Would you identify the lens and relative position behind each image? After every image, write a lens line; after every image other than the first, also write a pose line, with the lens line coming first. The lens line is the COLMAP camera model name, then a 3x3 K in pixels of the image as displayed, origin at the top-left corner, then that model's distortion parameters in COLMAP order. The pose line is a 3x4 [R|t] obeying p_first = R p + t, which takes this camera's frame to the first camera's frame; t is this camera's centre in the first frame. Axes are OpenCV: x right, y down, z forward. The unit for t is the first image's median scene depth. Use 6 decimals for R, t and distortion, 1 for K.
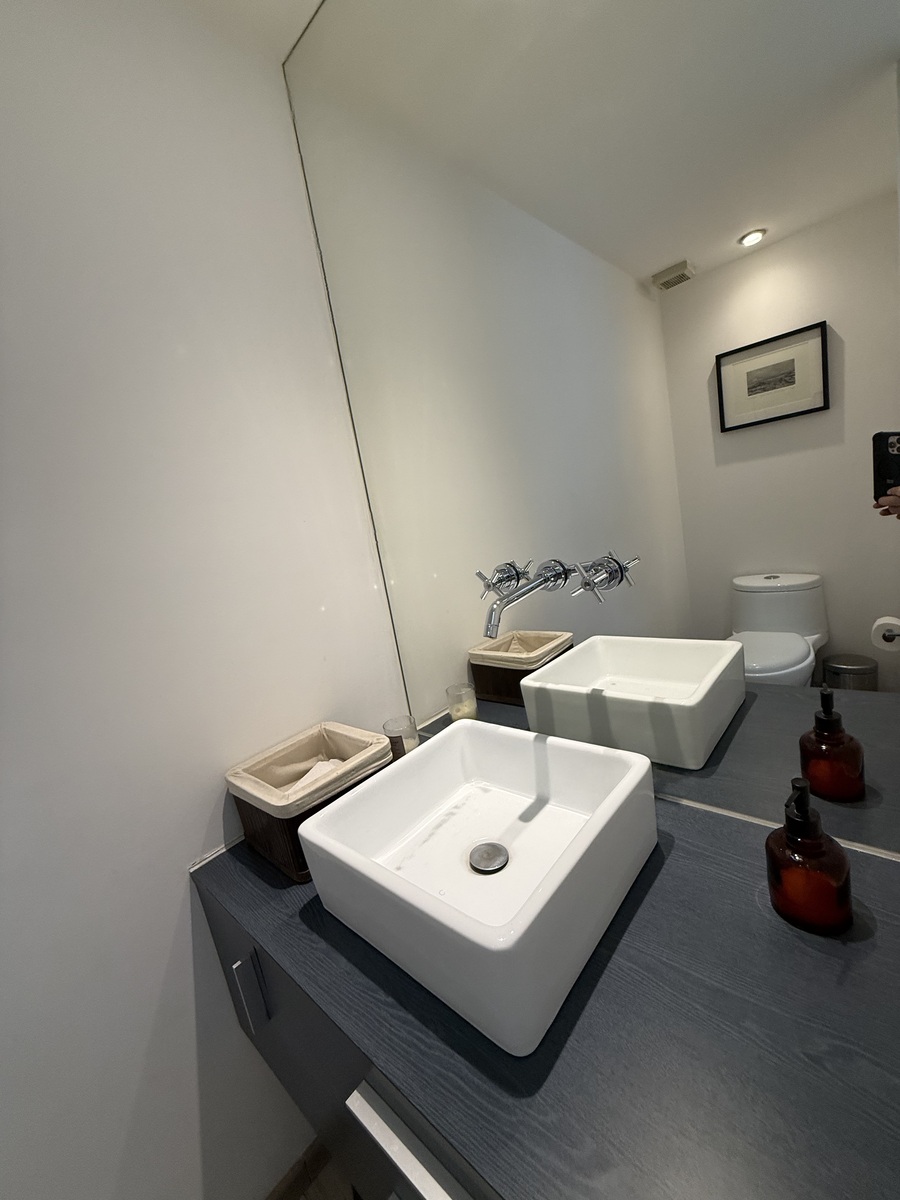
lens RADIAL K [[476.7, 0, 453.0], [0, 476.7, 597.6], [0, 0, 1]] dist [-0.002868, 0.000214]
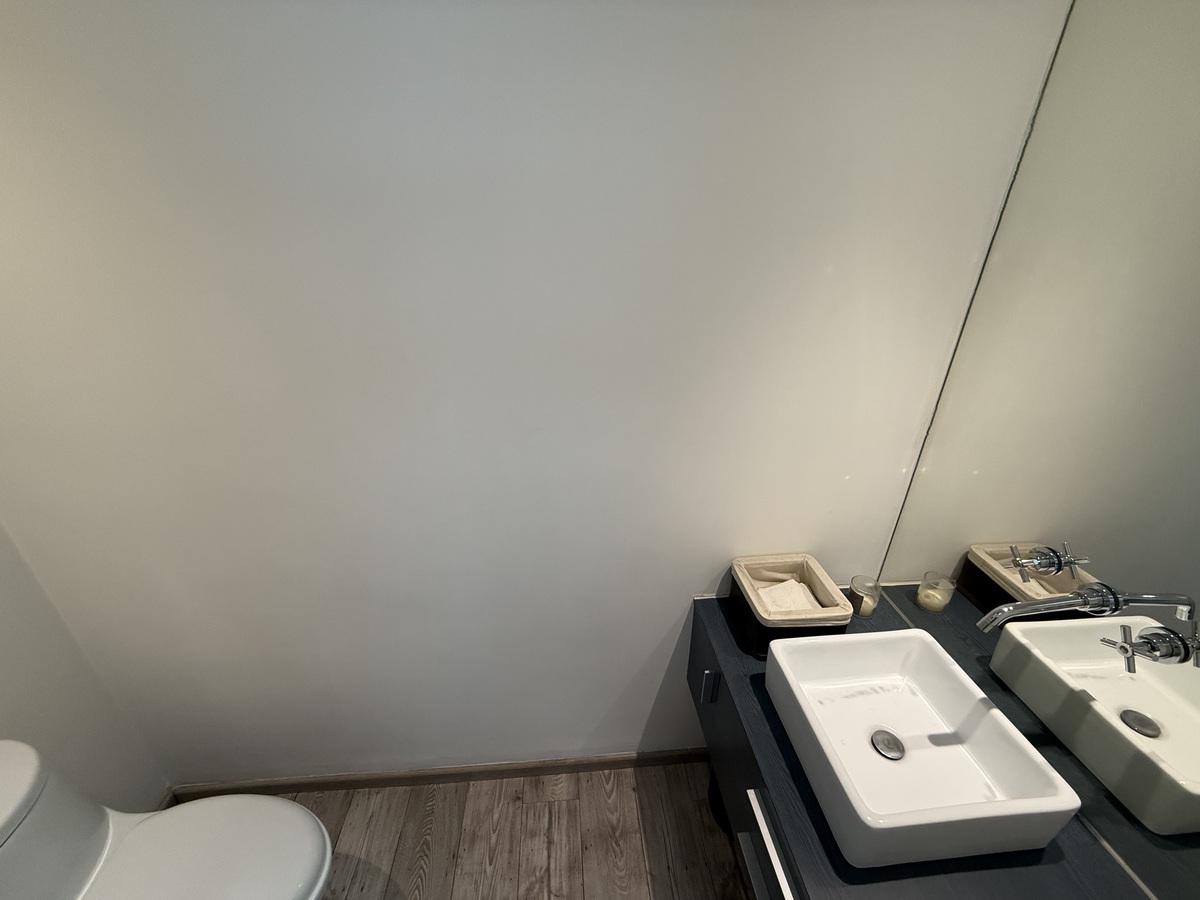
lens RADIAL K [[476.7, 0, 593.2], [0, 476.7, 449.5], [0, 0, 1]] dist [-0.002868, 0.000214]
pose [[0.720130, 0.449558, -0.528498, -0.164733], [-0.232079, 0.873896, 0.427135, -0.495271], [0.653875, -0.184940, 0.733652, -0.342095]]
